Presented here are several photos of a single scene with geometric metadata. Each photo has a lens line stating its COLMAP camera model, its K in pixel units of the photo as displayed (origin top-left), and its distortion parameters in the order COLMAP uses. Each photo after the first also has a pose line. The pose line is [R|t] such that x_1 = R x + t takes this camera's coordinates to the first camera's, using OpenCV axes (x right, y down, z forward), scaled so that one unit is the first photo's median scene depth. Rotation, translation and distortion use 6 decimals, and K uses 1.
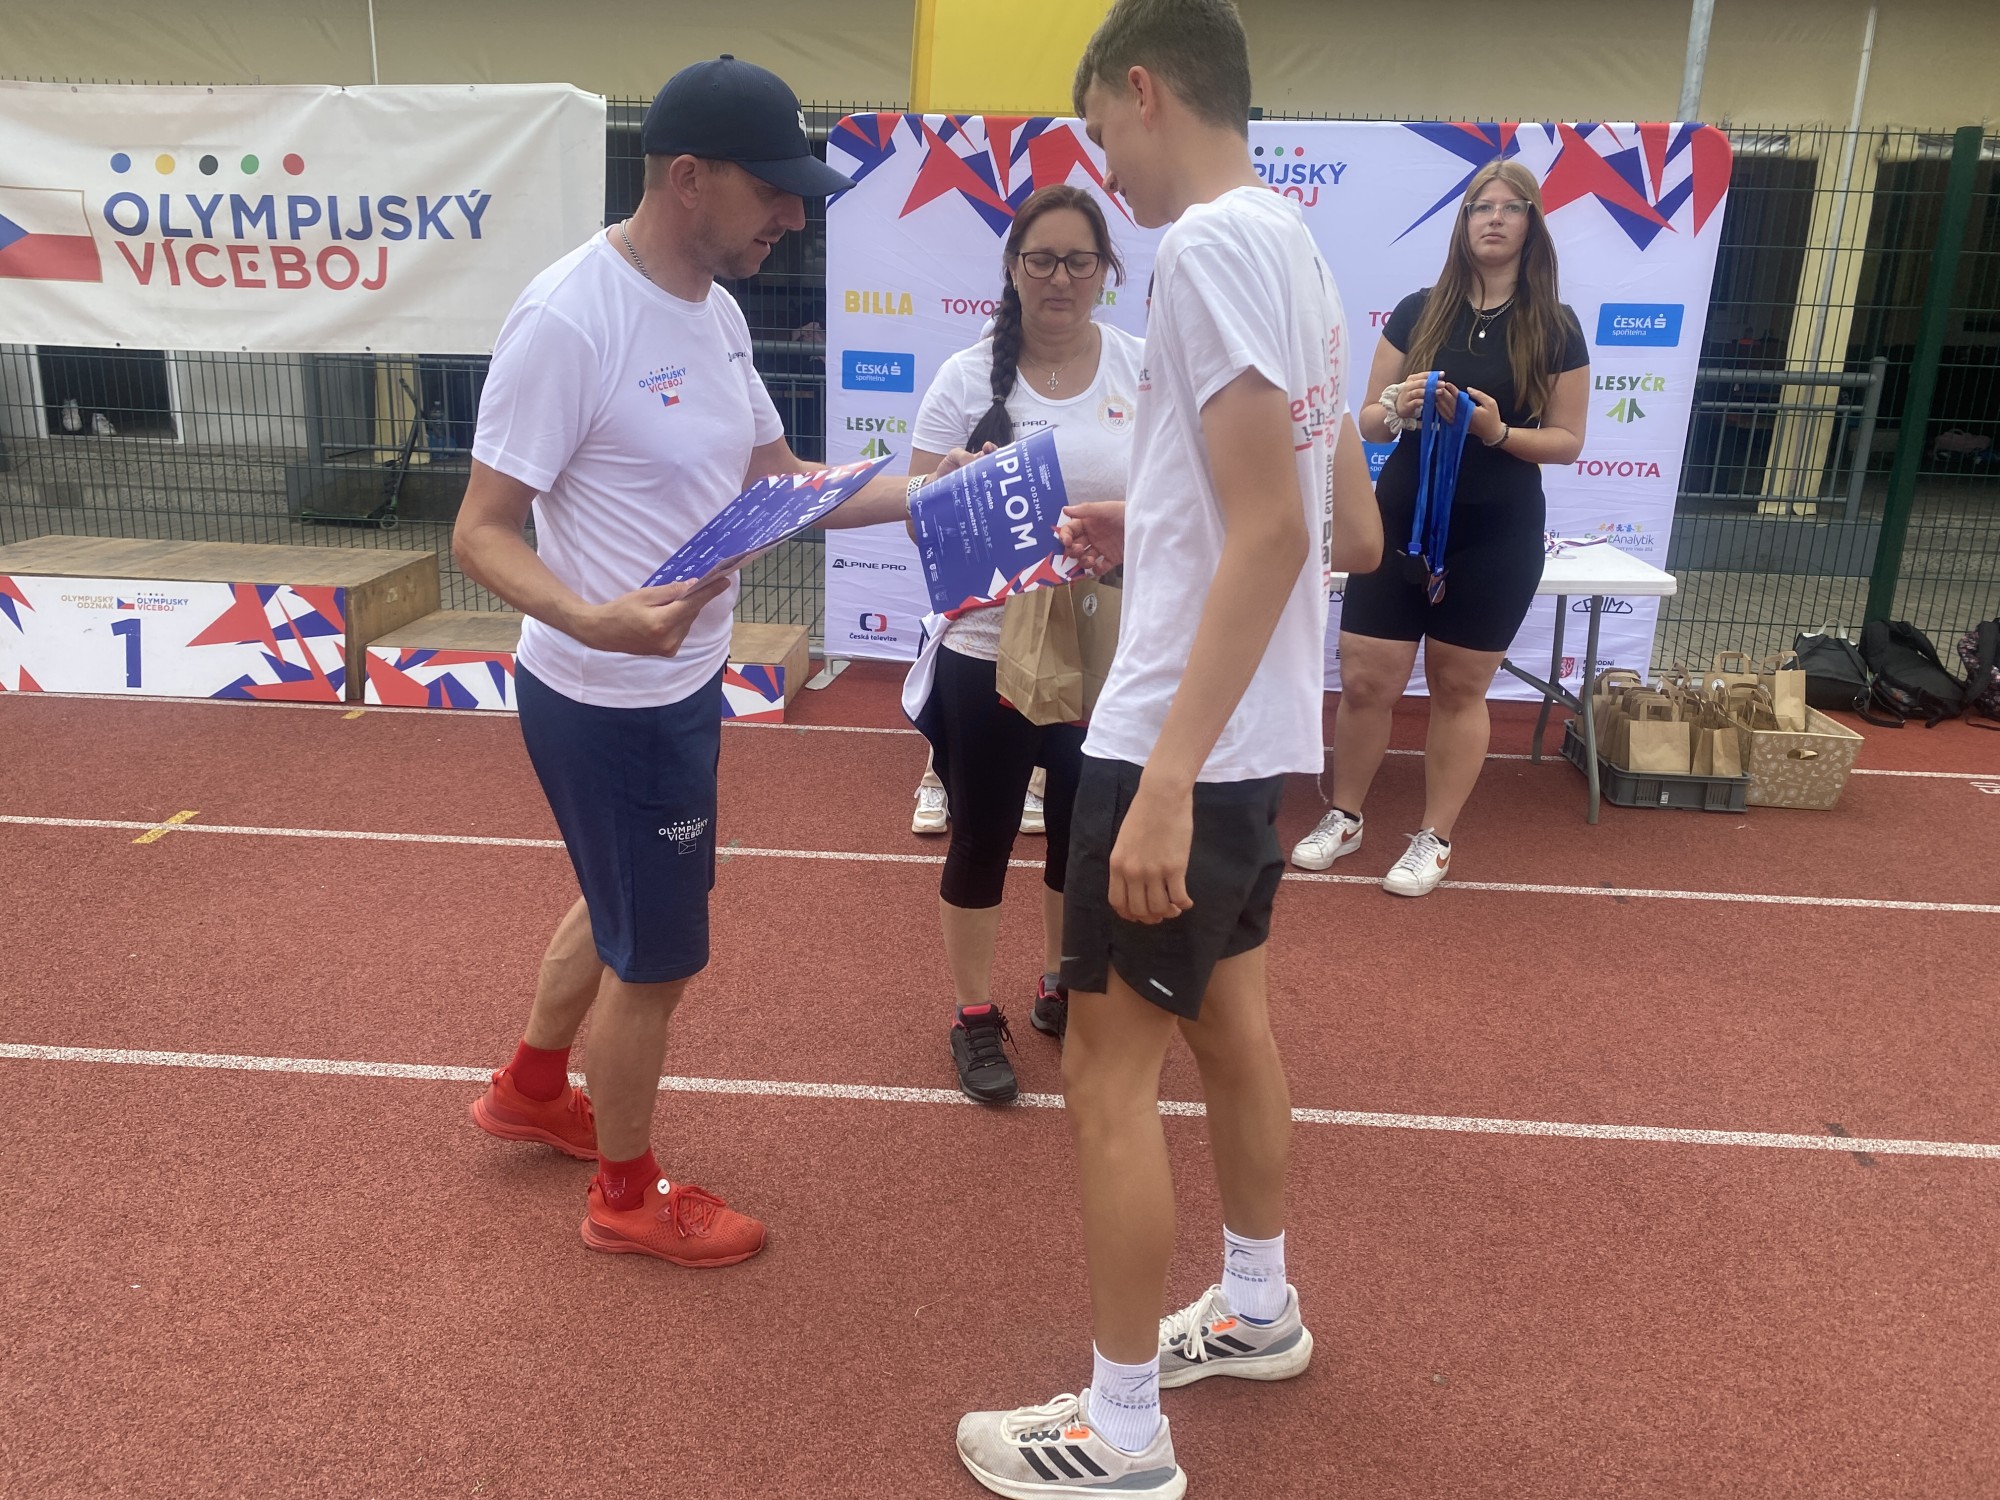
lens RADIAL K [[1533.3, 0, 991.5], [0, 1533.3, 743.4], [0, 0, 1]] dist [0.002422, -0.003975]
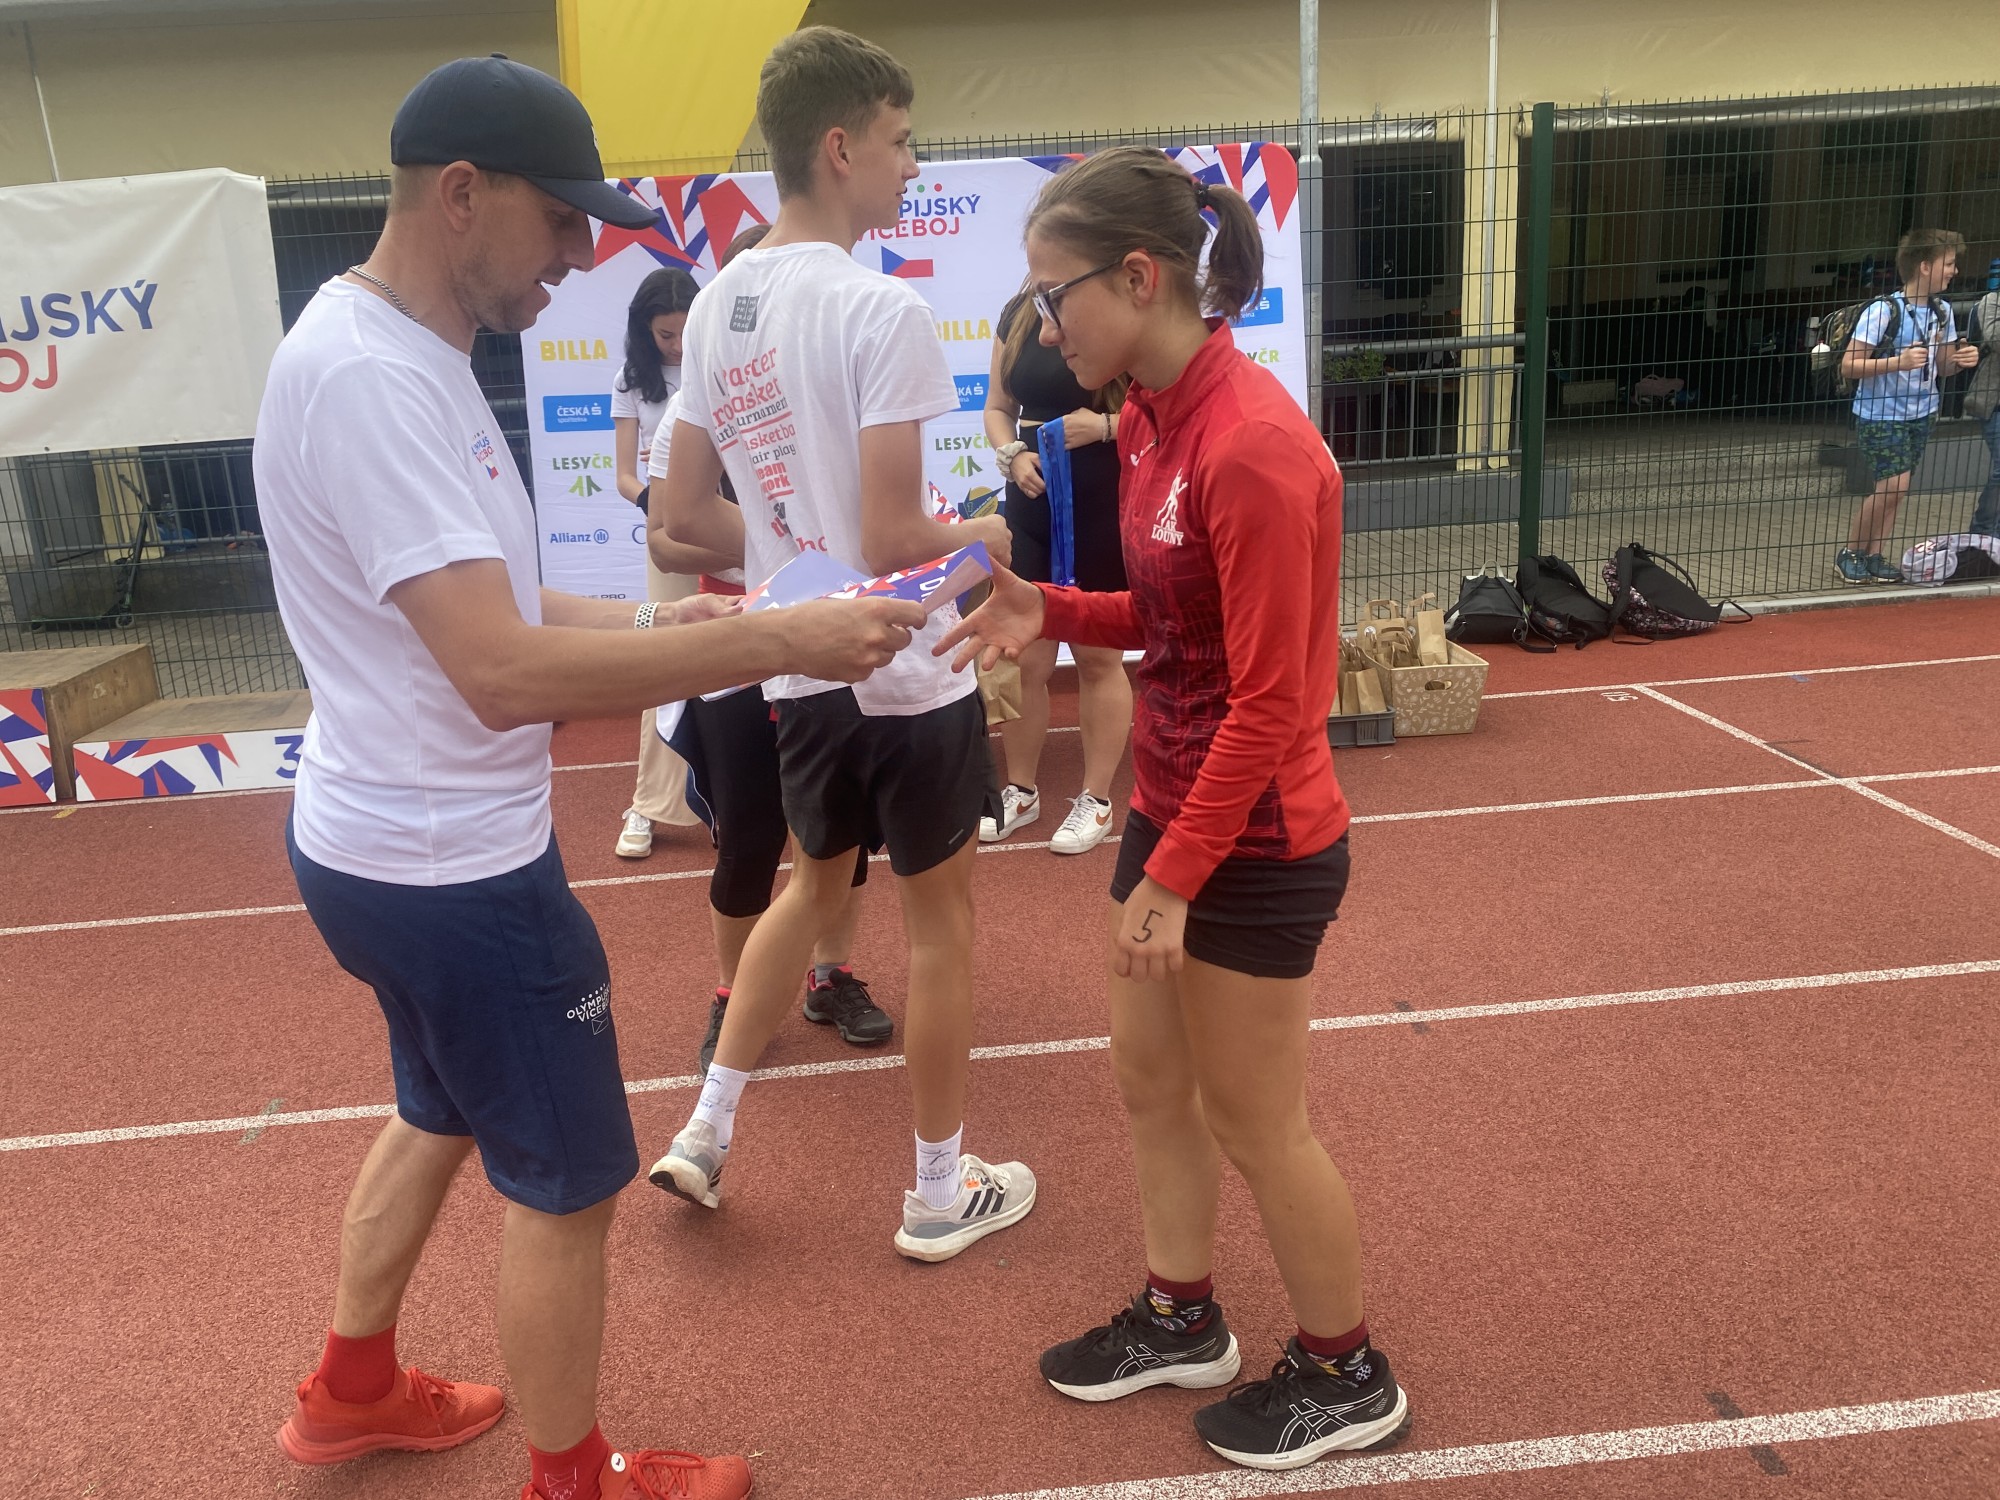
lens RADIAL K [[1534.7, 0, 1003.9], [0, 1534.7, 746.2], [0, 0, 1]] dist [0.011763, -0.007023]
pose [[0.988260, -0.118500, 0.096434, 0.094657], [0.119959, 0.992734, -0.009457, 0.020288], [-0.094613, 0.020914, 0.995294, -0.053848]]
